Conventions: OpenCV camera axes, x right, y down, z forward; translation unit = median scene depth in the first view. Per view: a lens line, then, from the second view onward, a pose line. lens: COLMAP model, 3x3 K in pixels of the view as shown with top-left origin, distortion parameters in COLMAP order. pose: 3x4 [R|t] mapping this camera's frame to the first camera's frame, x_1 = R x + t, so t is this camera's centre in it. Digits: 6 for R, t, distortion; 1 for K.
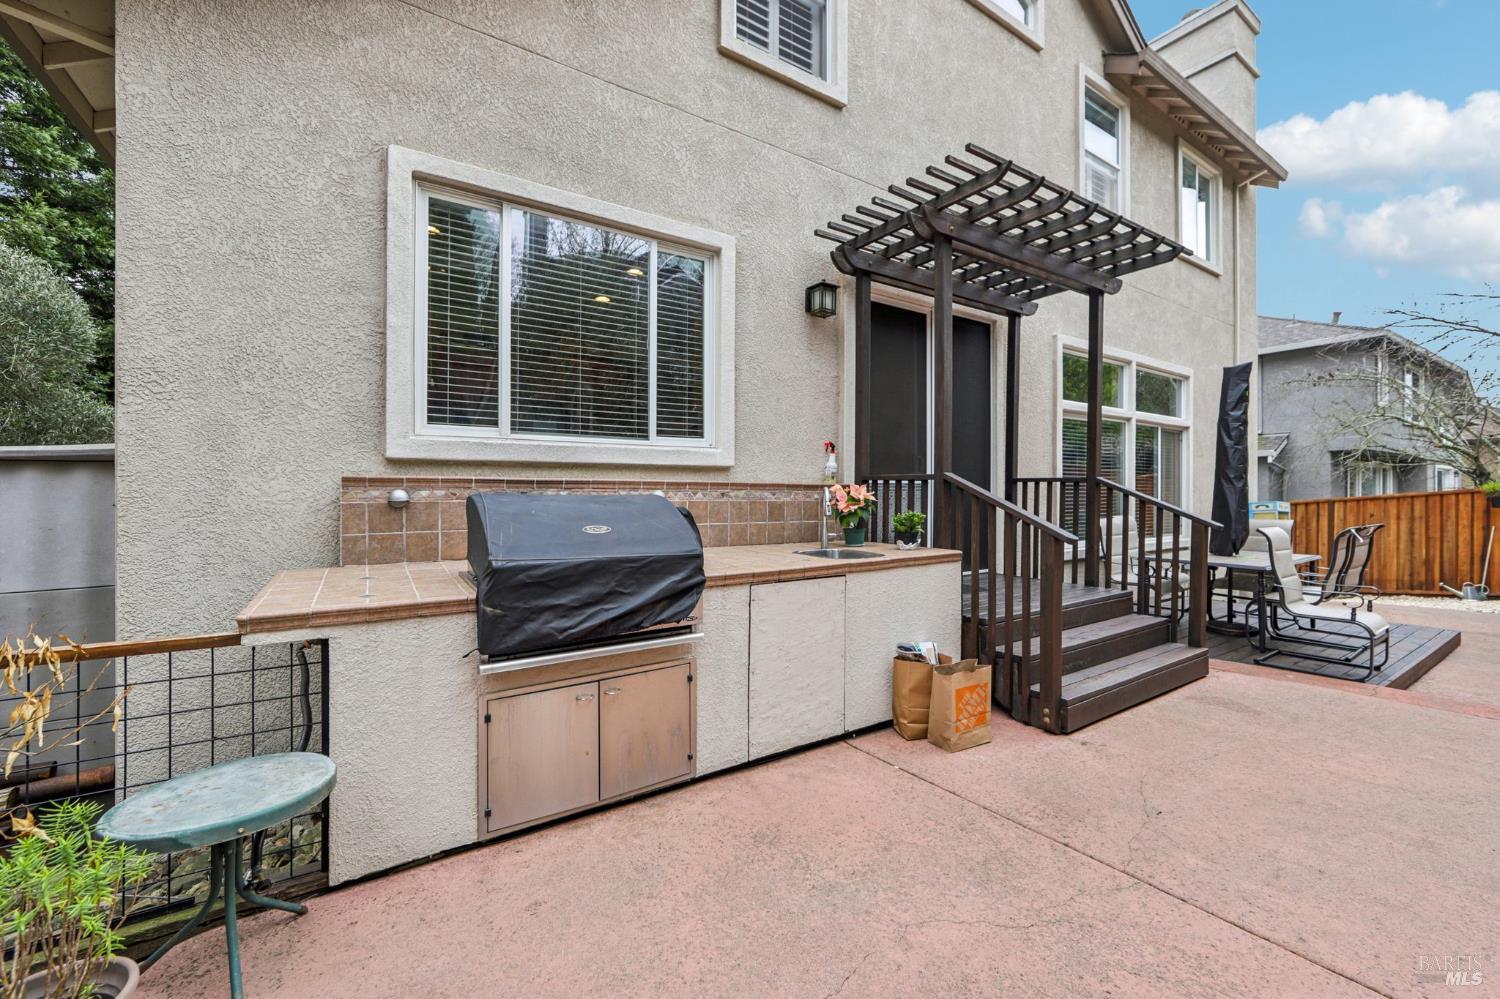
lens RADIAL K [[601.5, 0, 750.7], [0, 601.5, 489.5], [0, 0, 1]] dist [-0.007735, -0.000199]
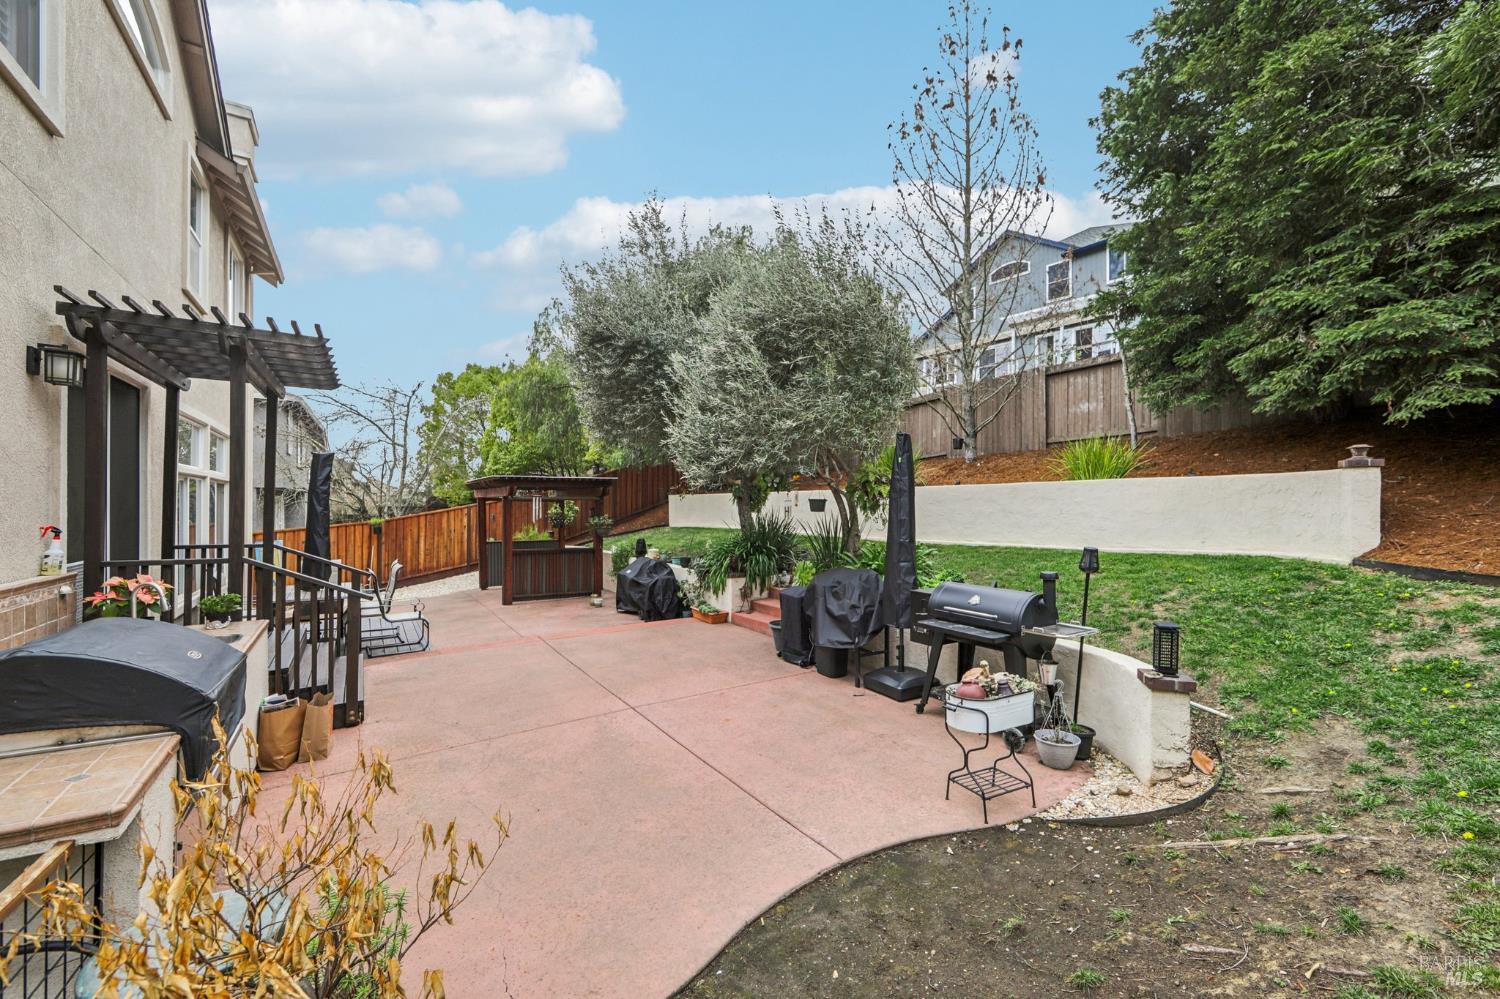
lens RADIAL K [[601.5, 0, 750.7], [0, 601.5, 489.5], [0, 0, 1]] dist [-0.007735, -0.000199]
pose [[0.016206, 0.023718, 0.999587, -0.835952], [0.001835, 0.999716, -0.023751, -0.128274], [-0.999867, 0.002219, 0.016158, -0.027948]]
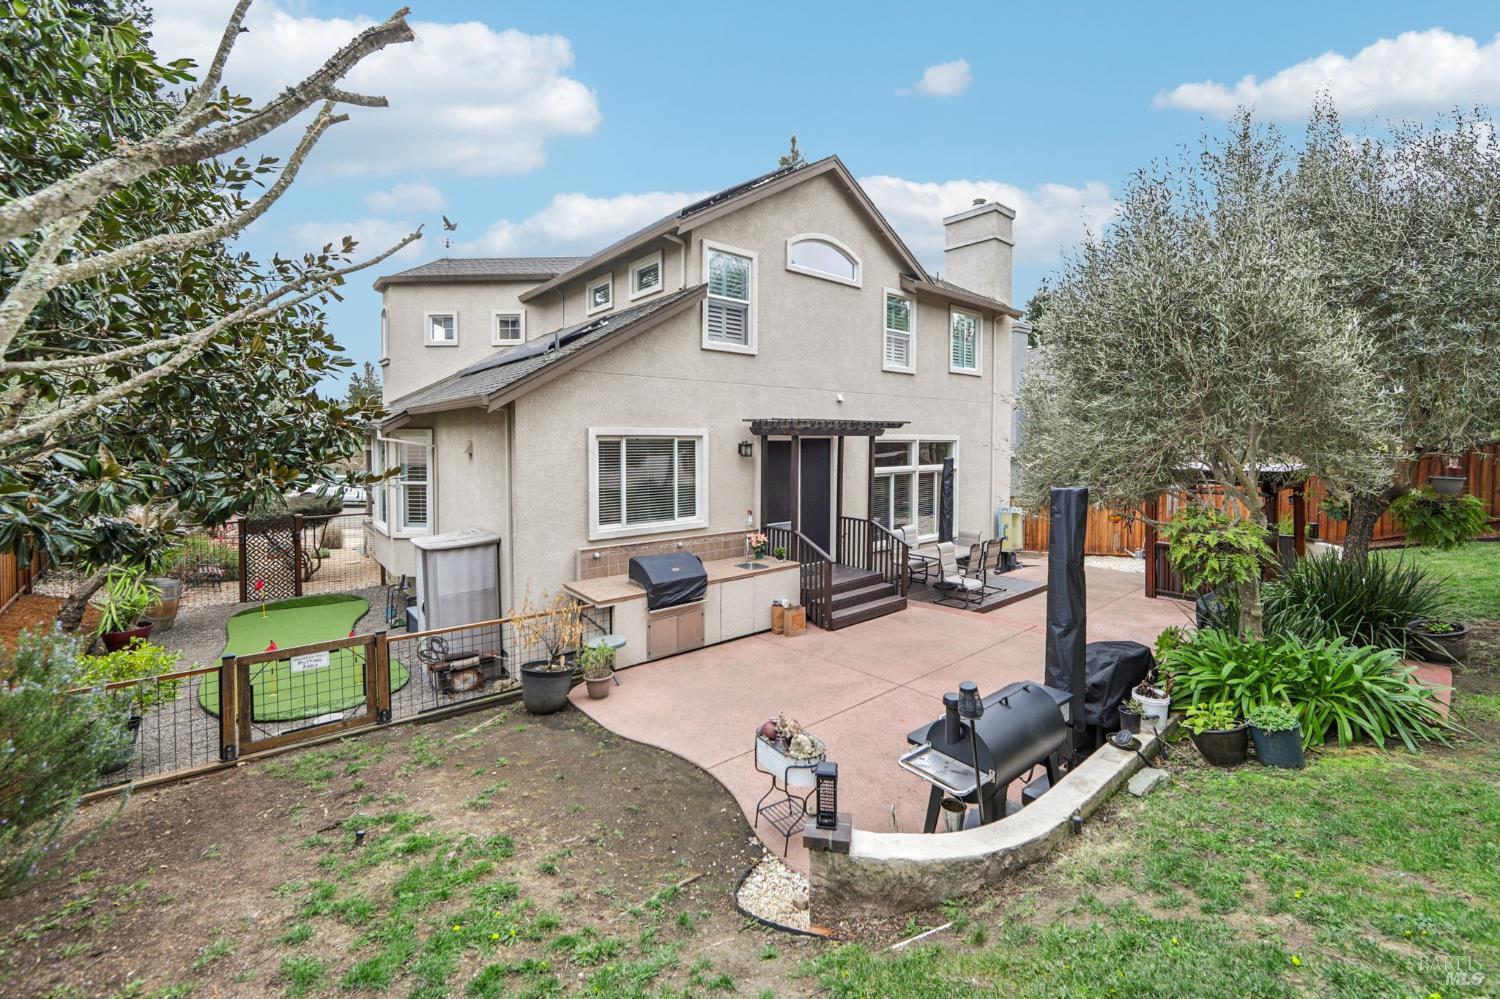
lens RADIAL K [[586.3, 0, 751.8], [0, 586.3, 466.2], [0, 0, 1]] dist [-0.000966, -0.000032]
pose [[0.992836, -0.006466, 0.119310, -0.137500], [0.002521, 0.999446, 0.033190, -0.365488], [-0.119459, -0.032652, 0.992302, -1.336436]]
